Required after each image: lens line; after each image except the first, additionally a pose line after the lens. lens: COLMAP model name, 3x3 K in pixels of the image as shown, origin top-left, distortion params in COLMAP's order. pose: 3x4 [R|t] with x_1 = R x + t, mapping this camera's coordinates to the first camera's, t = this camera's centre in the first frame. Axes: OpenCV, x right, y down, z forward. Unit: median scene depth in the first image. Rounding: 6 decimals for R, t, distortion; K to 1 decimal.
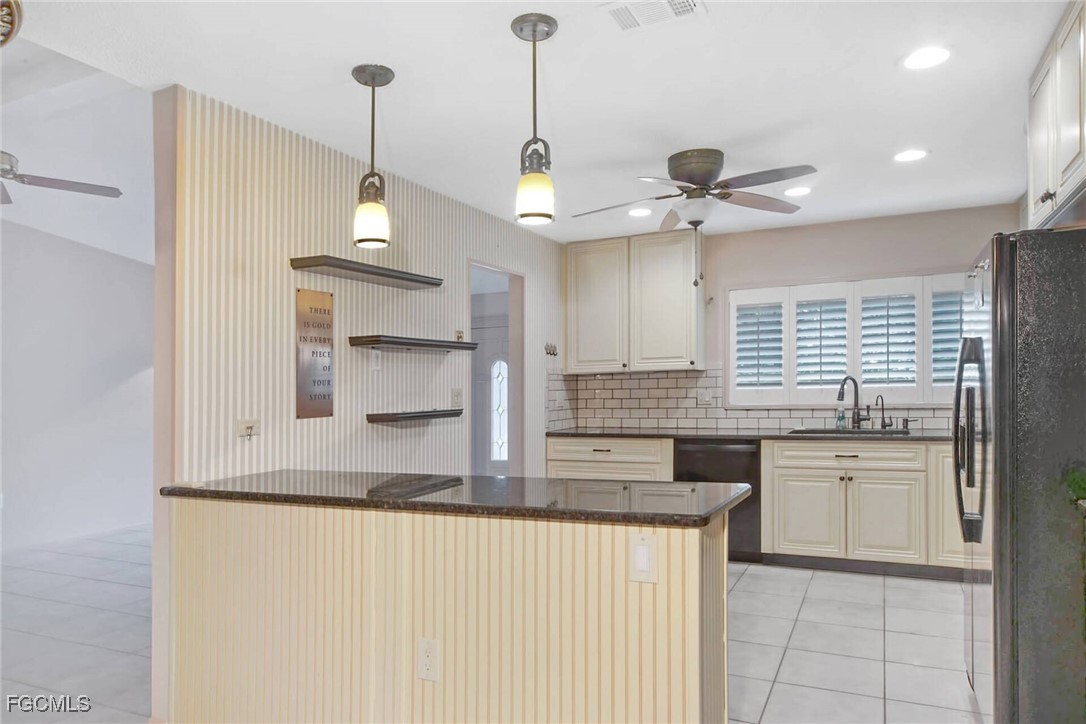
lens RADIAL K [[724.9, 0, 541.6], [0, 724.9, 378.4], [0, 0, 1]] dist [0.000805, 0.000071]
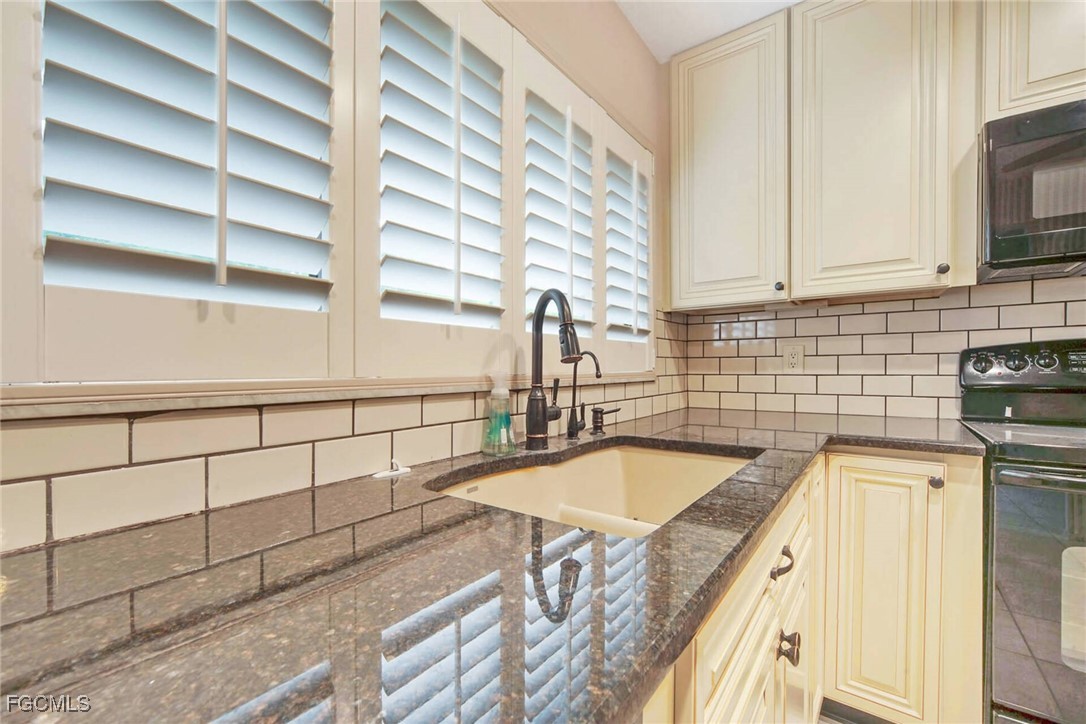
lens RADIAL K [[462.8, 0, 540.2], [0, 462.8, 375.7], [0, 0, 1]] dist [-0.001868, -0.000693]
pose [[0.200959, 0.000788, 0.979599, 0.213749], [-0.012157, 0.999925, 0.001690, 0.035396], [-0.979524, -0.012249, 0.200953, 0.956024]]
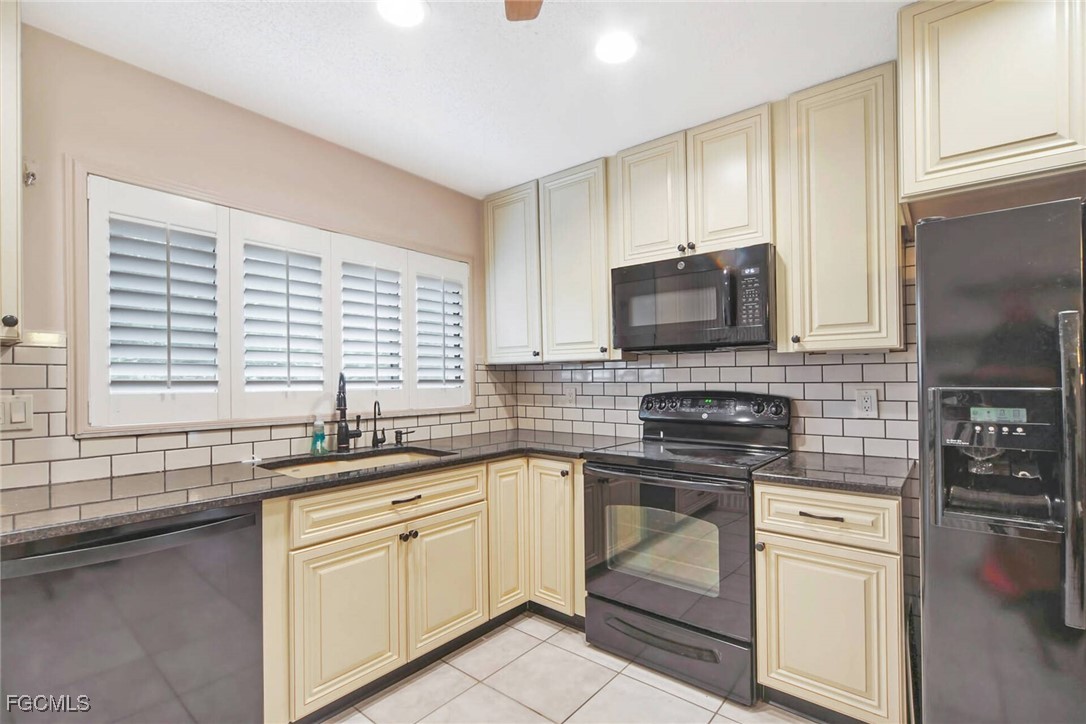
lens RADIAL K [[498.1, 0, 544.2], [0, 498.1, 390.9], [0, 0, 1]] dist [0.001362, 0.000732]
pose [[0.240989, -0.004295, 0.970518, 0.027685], [-0.015825, 0.999840, 0.008355, 0.006857], [-0.970399, -0.017372, 0.240883, 0.707853]]
